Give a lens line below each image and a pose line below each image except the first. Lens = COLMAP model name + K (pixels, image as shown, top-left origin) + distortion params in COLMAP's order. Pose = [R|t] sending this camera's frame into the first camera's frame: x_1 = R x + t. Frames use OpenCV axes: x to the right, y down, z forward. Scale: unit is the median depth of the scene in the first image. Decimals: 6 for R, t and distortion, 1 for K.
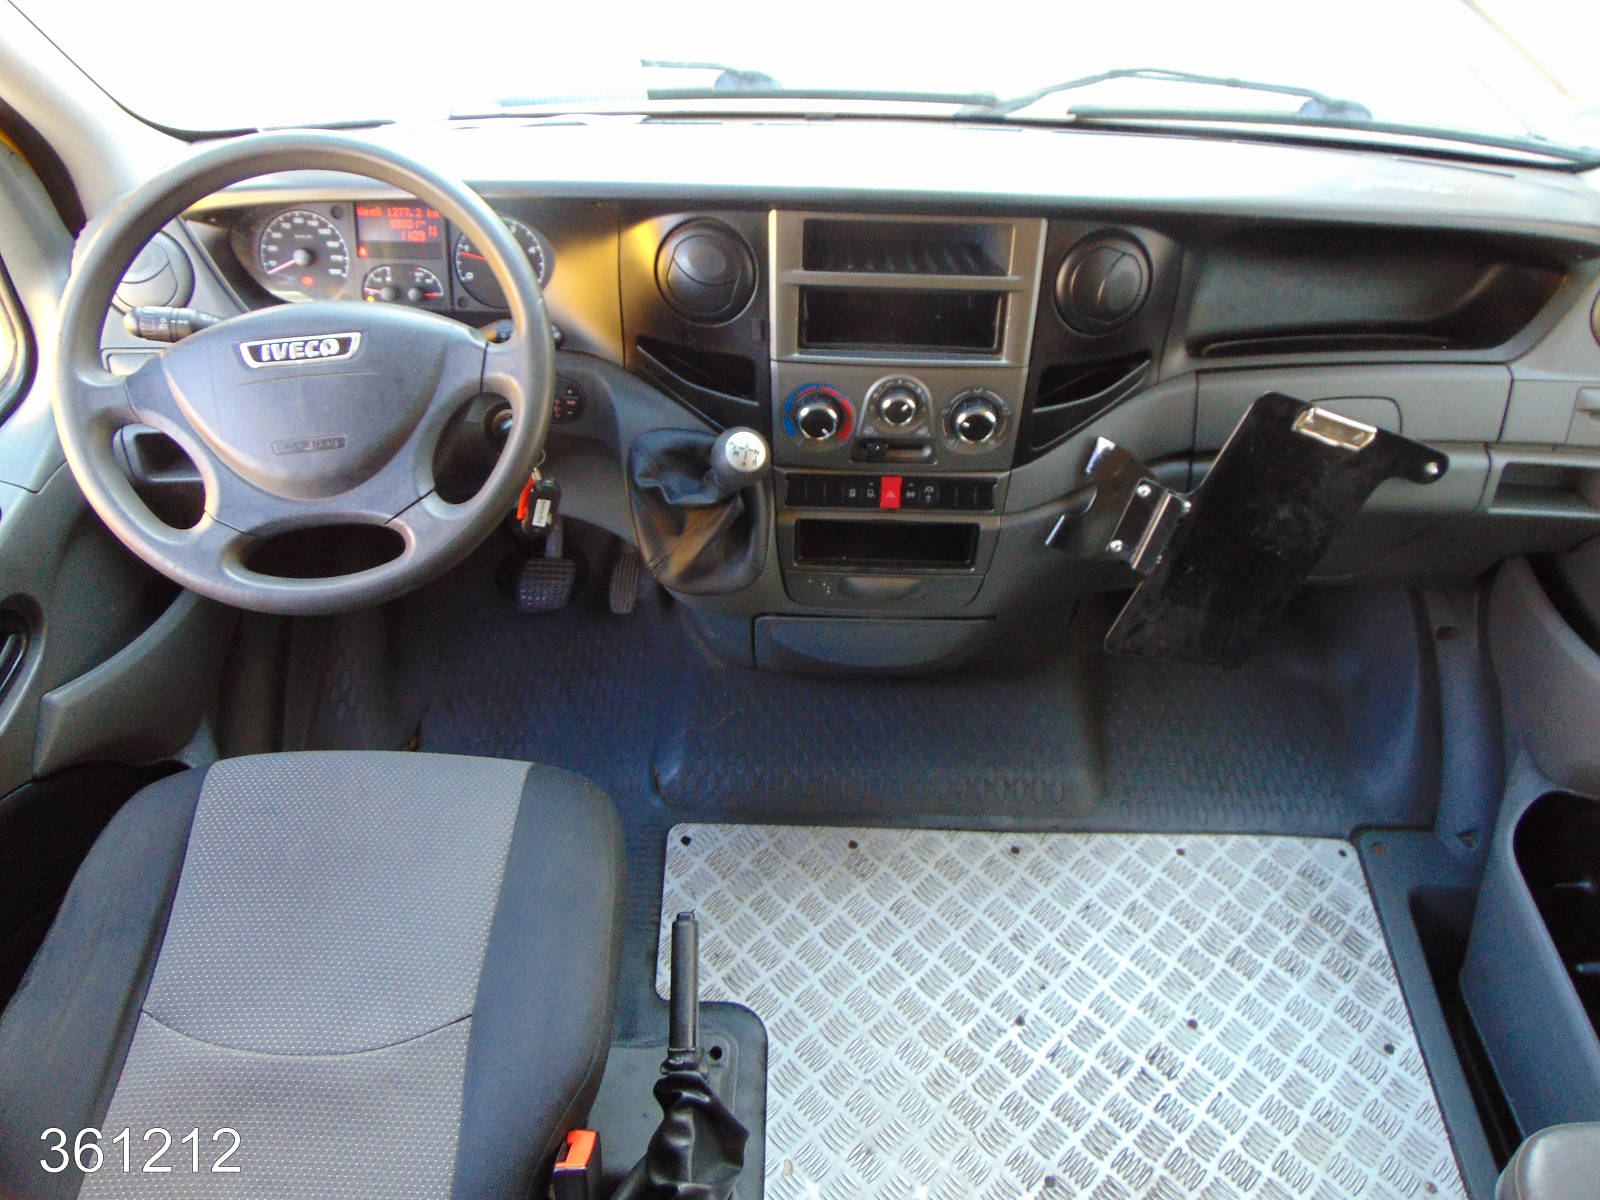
lens RADIAL K [[1159.3, 0, 802.9], [0, 1159.3, 602.9], [0, 0, 1]] dist [0.011800, 0.002684]
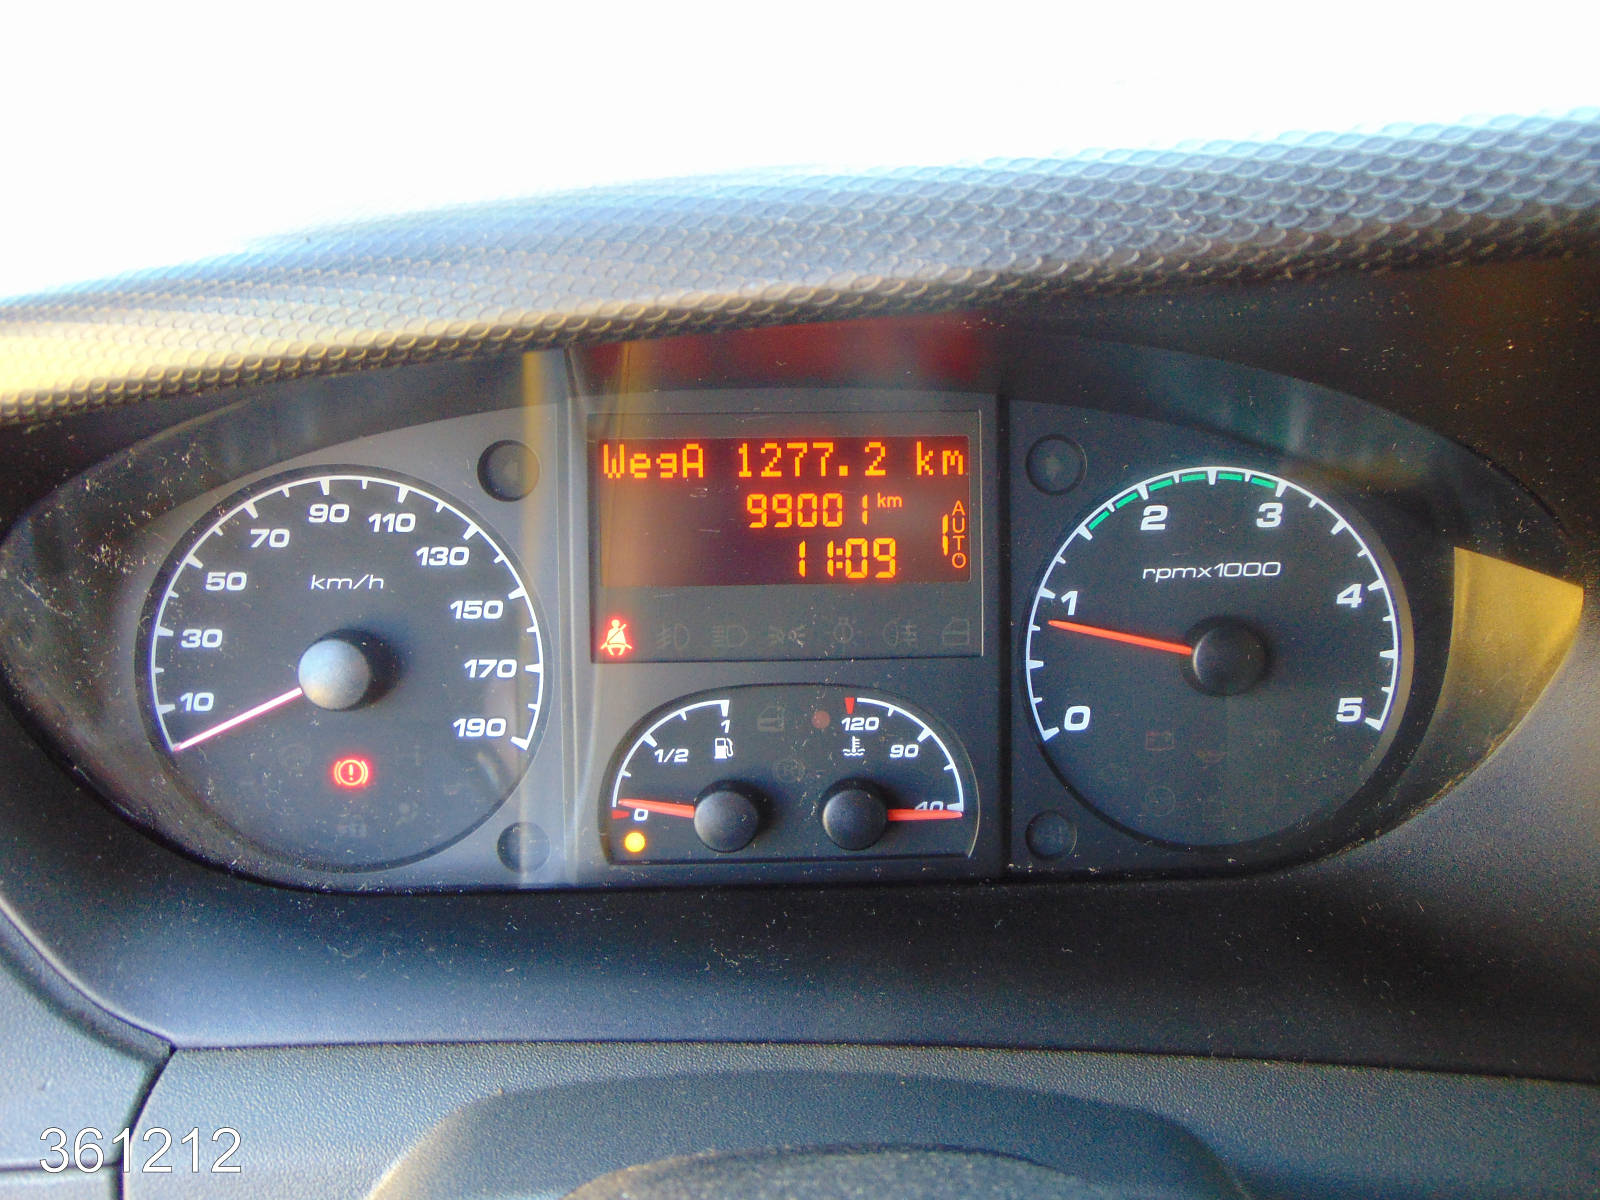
lens RADIAL K [[1159.3, 0, 798.8], [0, 1159.3, 596.0], [0, 0, 1]] dist [0.011800, 0.002684]
pose [[0.999228, -0.037949, 0.010136, -0.344388], [0.039253, 0.974301, -0.221803, -0.258739], [-0.001458, 0.222029, 0.975039, 0.781720]]
